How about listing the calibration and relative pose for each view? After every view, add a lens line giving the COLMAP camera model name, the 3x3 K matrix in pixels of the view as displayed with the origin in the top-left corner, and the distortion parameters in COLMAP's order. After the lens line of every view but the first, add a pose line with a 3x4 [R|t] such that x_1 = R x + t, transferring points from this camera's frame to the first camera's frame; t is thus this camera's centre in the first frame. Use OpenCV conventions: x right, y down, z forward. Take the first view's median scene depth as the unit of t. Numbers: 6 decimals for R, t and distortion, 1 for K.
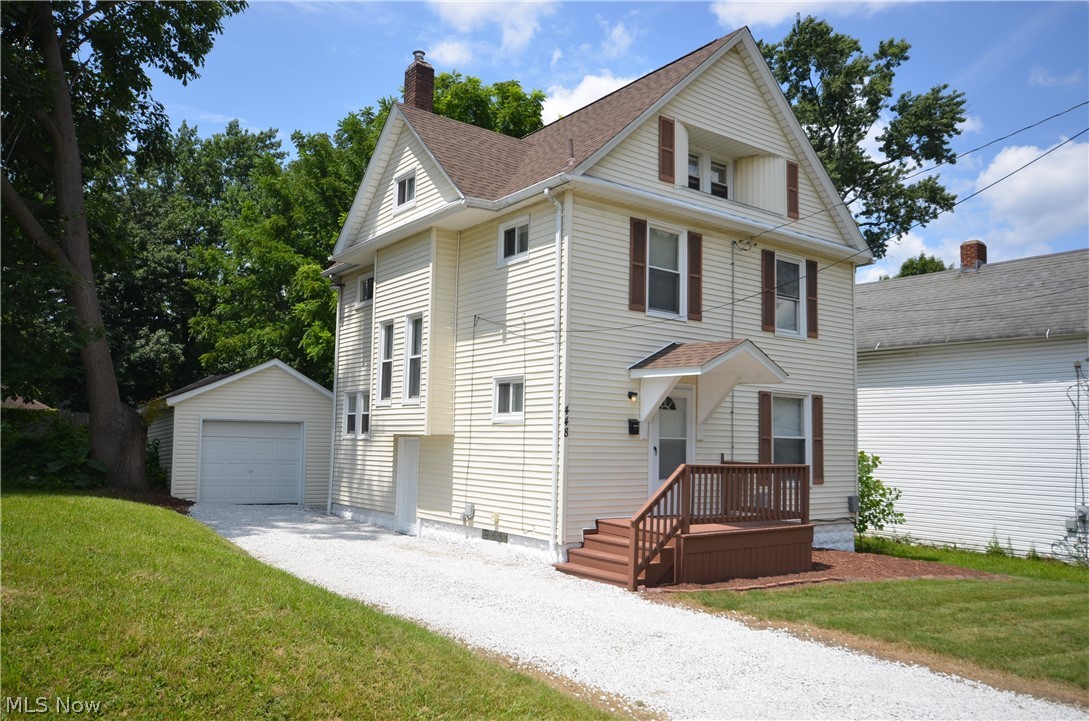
lens RADIAL K [[818.0, 0, 544.5], [0, 818.0, 363.3], [0, 0, 1]] dist [0.003902, 0.000065]
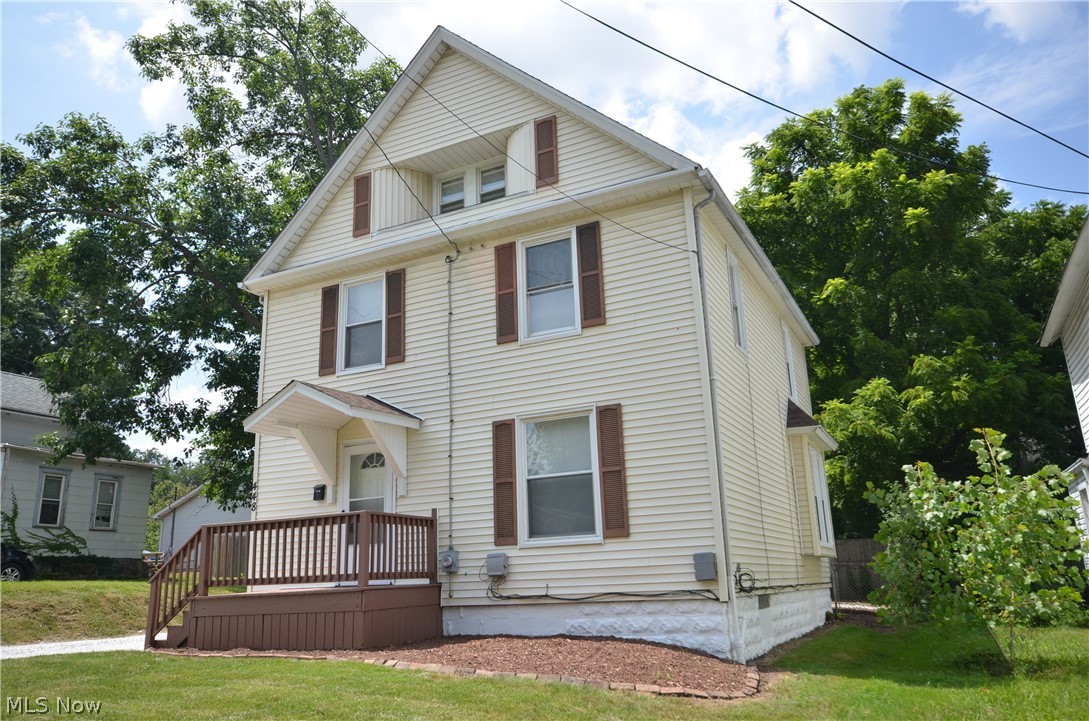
lens RADIAL K [[818.0, 0, 543.8], [0, 818.0, 355.7], [0, 0, 1]] dist [0.003902, 0.000065]
pose [[0.447474, -0.271379, -0.852127, 0.949733], [0.135380, 0.962421, -0.235412, 0.160451], [0.883990, -0.010020, 0.467398, 0.670458]]
